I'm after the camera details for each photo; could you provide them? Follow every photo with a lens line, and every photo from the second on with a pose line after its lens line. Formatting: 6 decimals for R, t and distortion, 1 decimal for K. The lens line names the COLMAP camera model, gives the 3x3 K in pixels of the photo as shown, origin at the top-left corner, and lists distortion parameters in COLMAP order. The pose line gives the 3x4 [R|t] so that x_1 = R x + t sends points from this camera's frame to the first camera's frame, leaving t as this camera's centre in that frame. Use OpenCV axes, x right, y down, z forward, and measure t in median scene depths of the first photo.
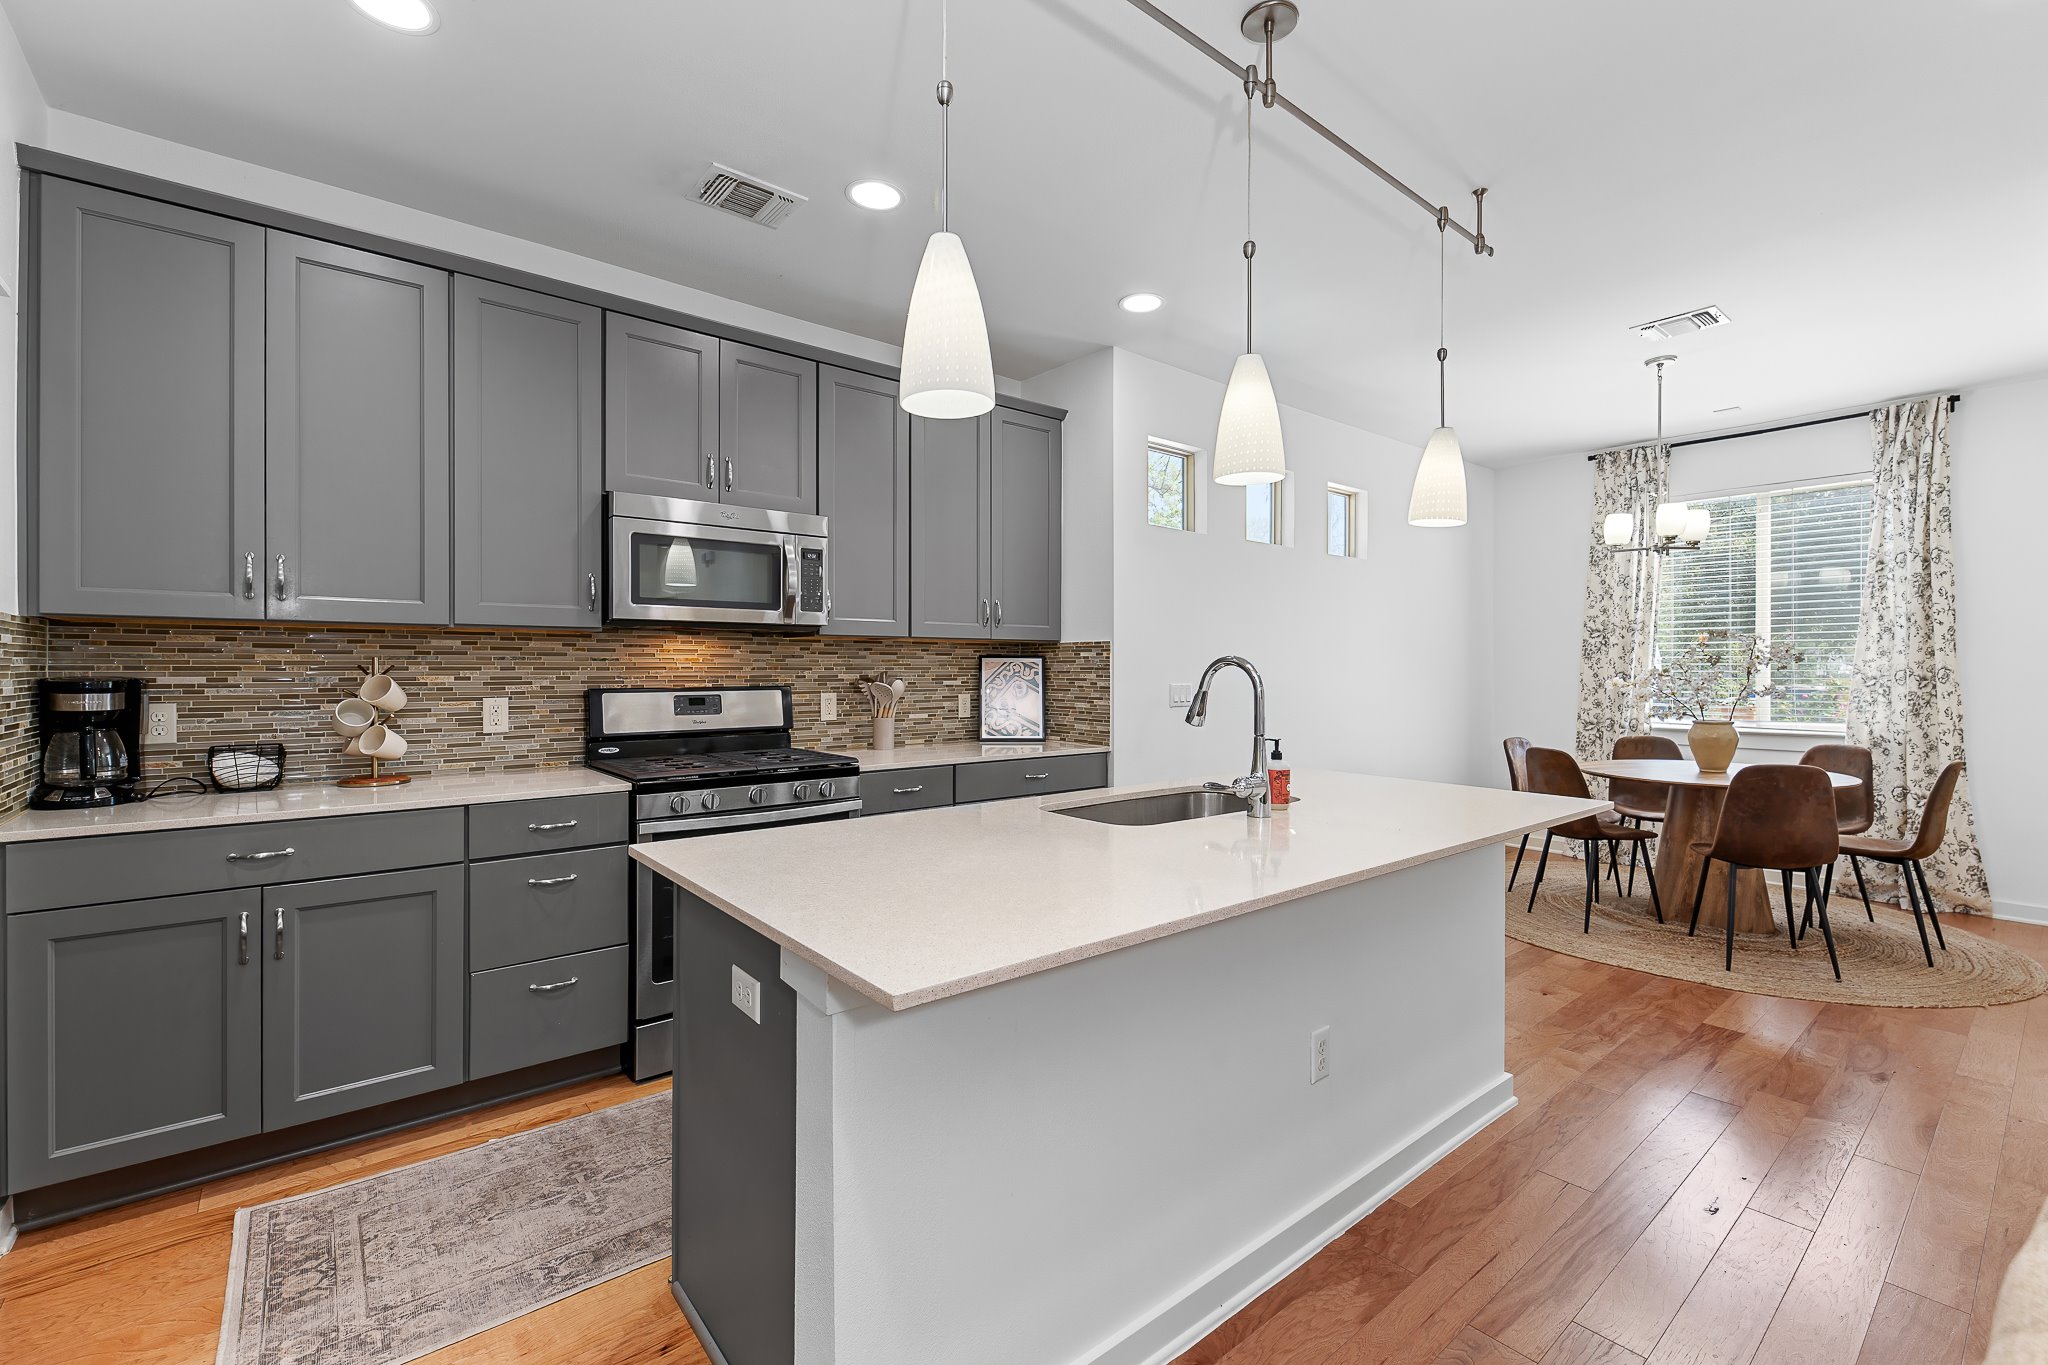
lens RADIAL K [[868.7, 0, 1023.0], [0, 868.7, 672.7], [0, 0, 1]] dist [0.000274, 0.000103]
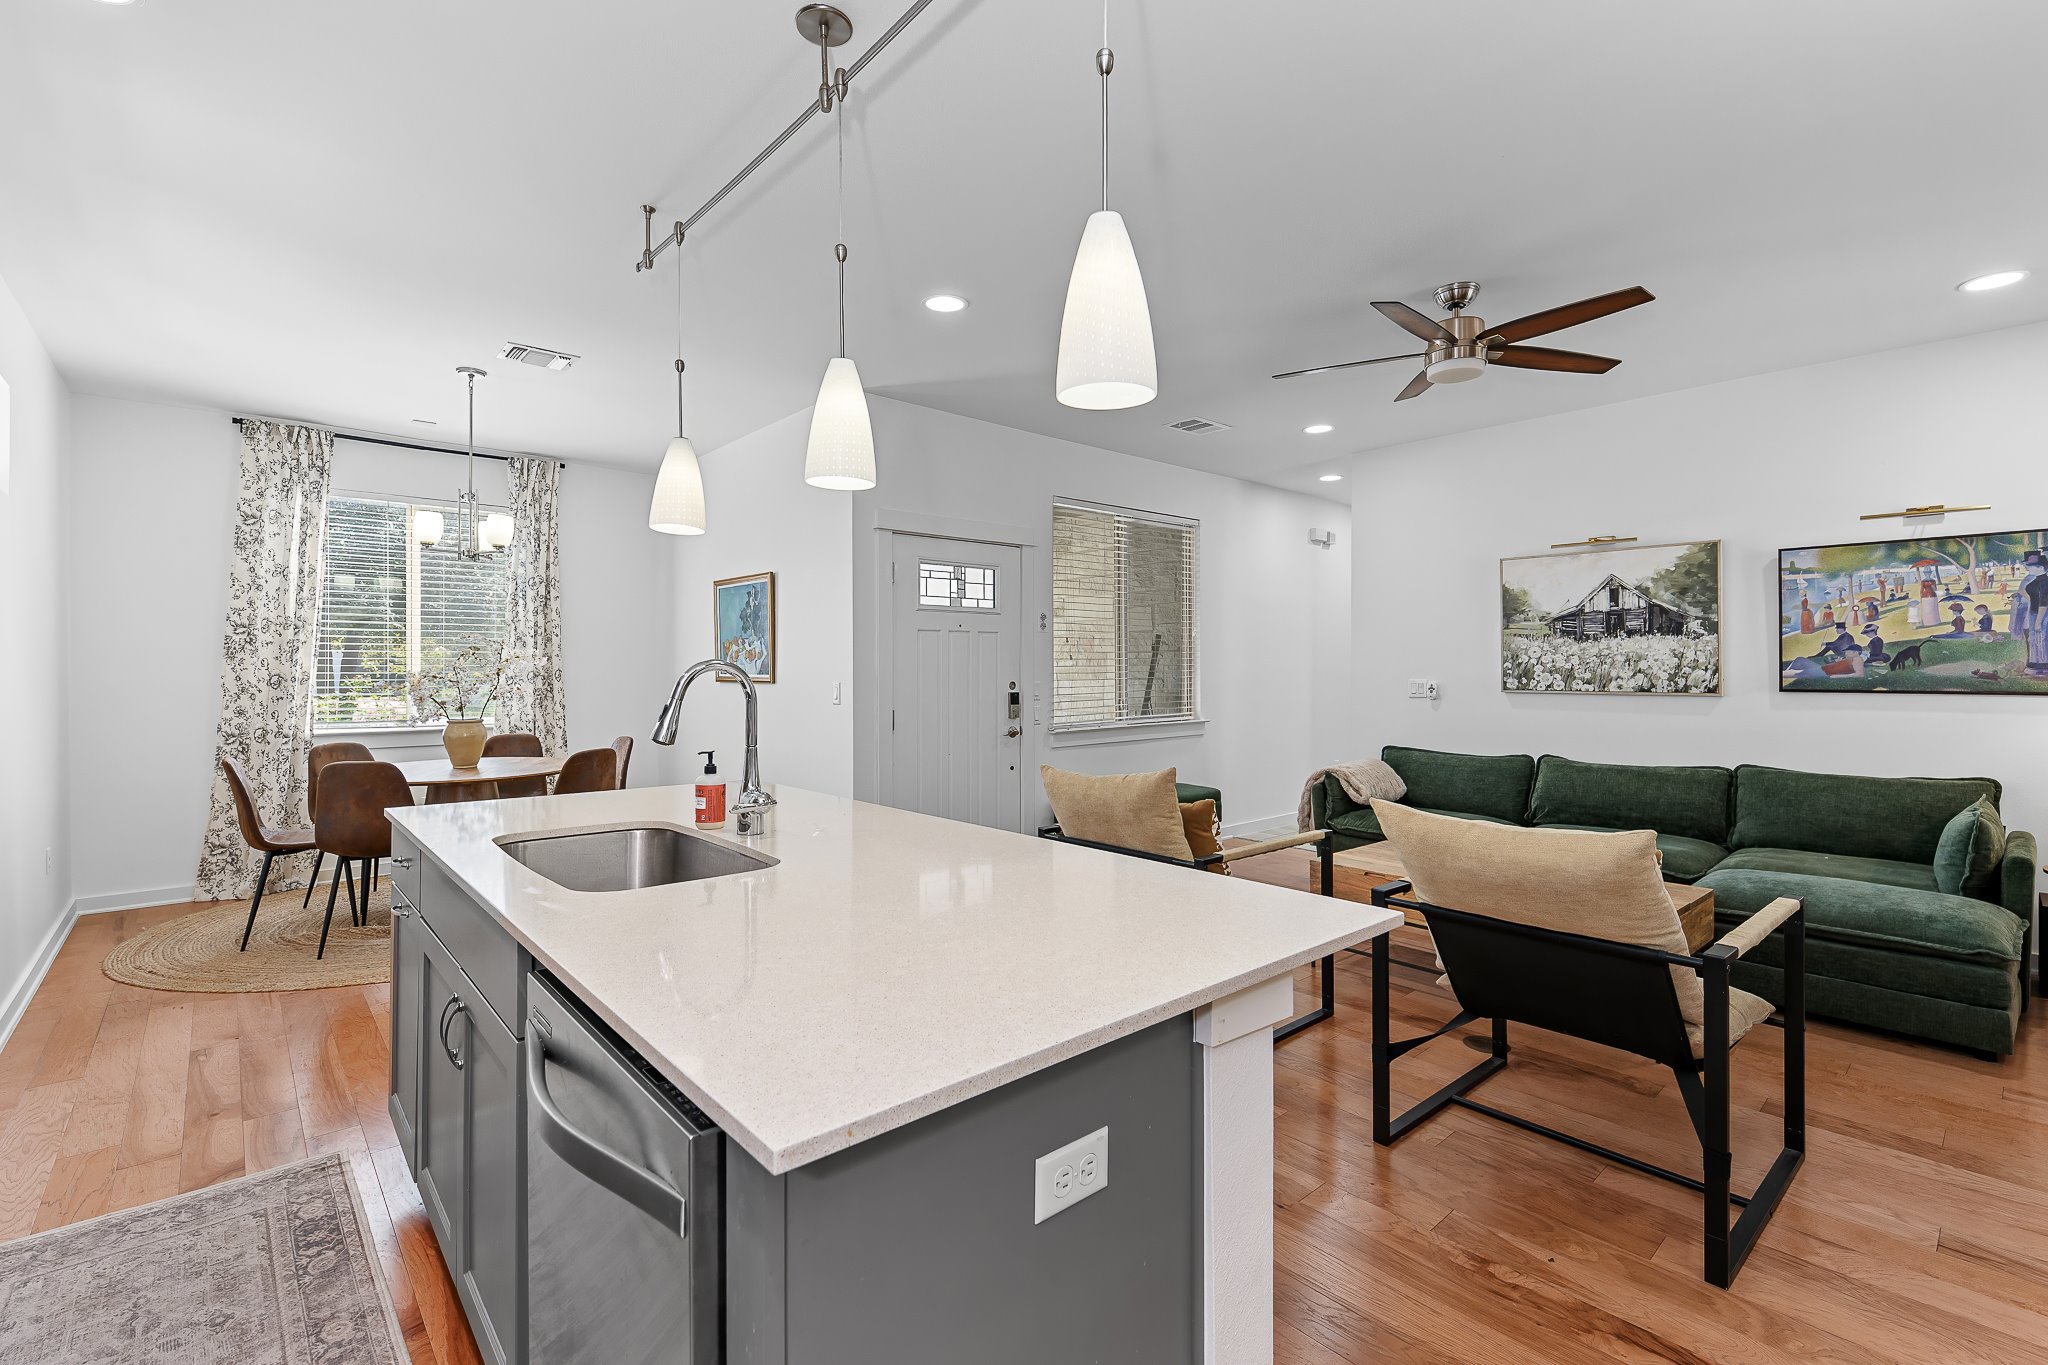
lens RADIAL K [[905.8, 0, 1022.7], [0, 905.8, 673.2], [0, 0, 1]] dist [0.003583, 0.000140]
pose [[-0.044418, -0.005701, 0.998997, -0.274633], [0.004780, 0.999971, 0.005919, -0.003831], [-0.999002, 0.005038, -0.044389, 0.293456]]
